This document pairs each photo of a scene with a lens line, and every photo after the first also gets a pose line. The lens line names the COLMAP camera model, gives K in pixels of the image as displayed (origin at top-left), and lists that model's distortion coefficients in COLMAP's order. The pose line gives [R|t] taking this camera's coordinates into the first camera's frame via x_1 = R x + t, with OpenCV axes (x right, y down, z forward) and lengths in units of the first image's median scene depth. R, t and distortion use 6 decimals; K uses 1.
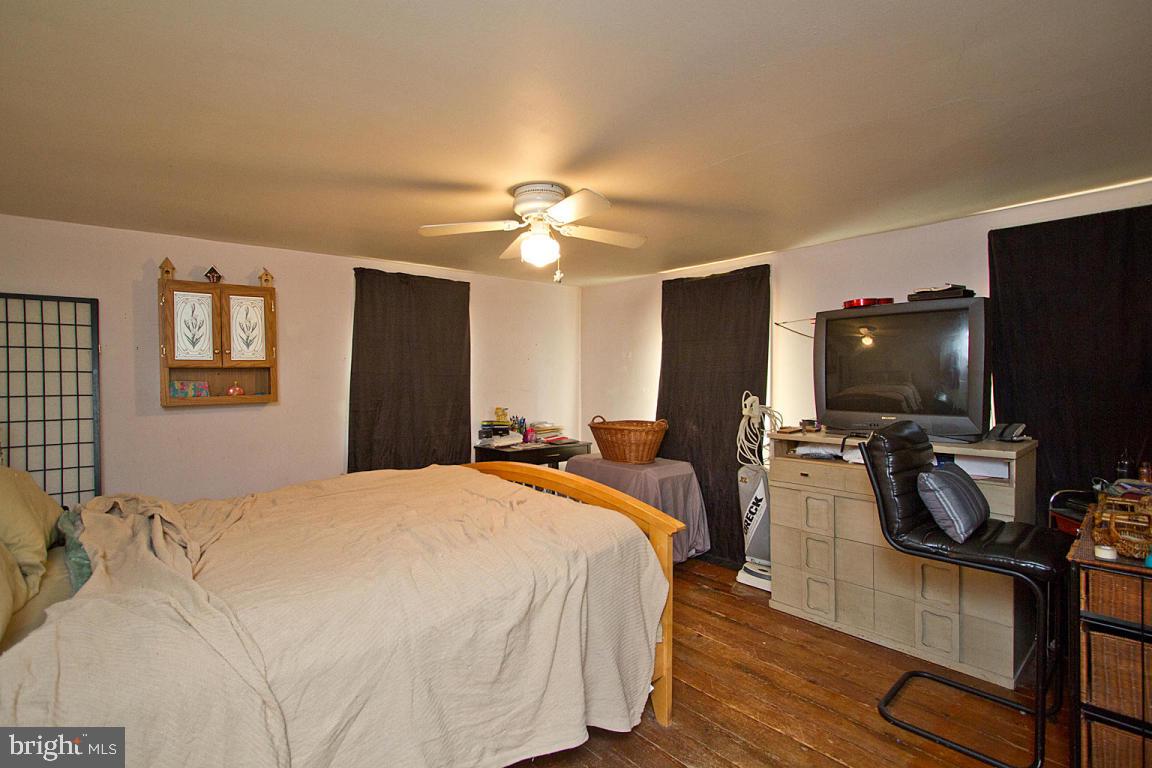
lens RADIAL K [[545.3, 0, 570.1], [0, 545.3, 379.9], [0, 0, 1]] dist [-0.018650, 0.001549]
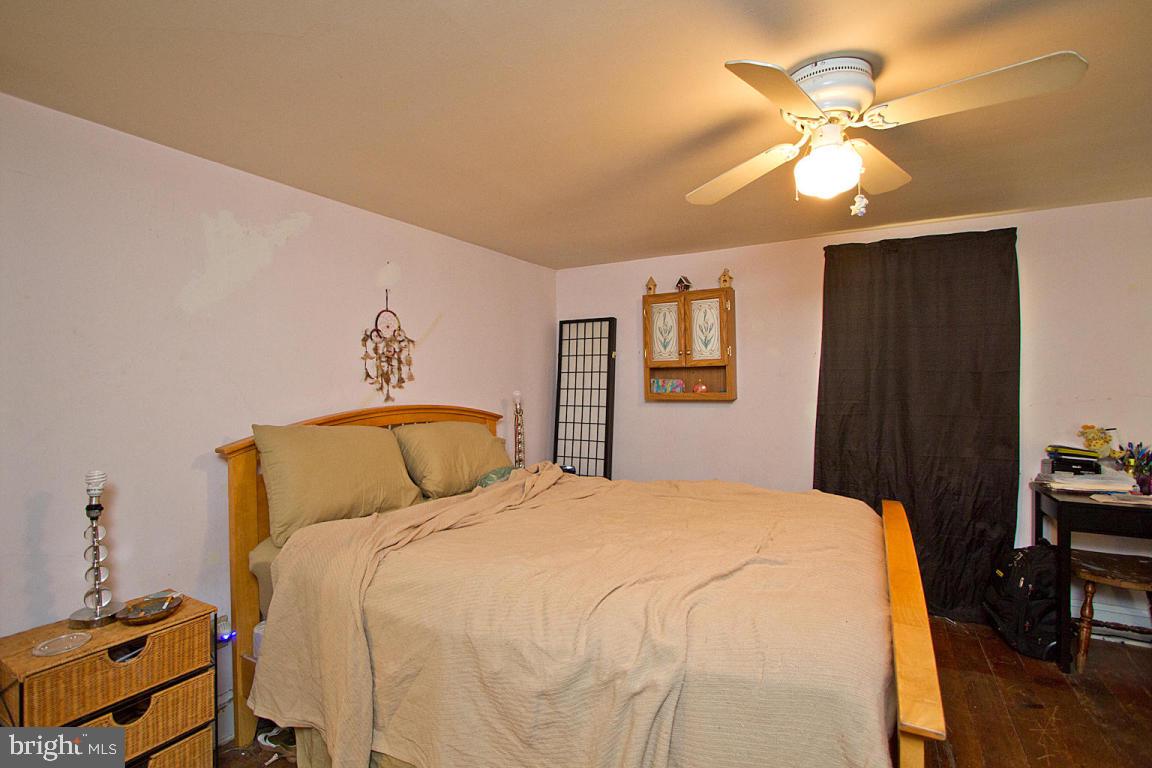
lens RADIAL K [[545.3, 0, 570.1], [0, 545.3, 379.9], [0, 0, 1]] dist [-0.018650, 0.001549]
pose [[0.330444, 0.006148, -0.943806, 0.332570], [-0.001318, 0.999981, 0.006052, -0.002376], [0.943825, -0.000755, 0.330445, 0.399280]]
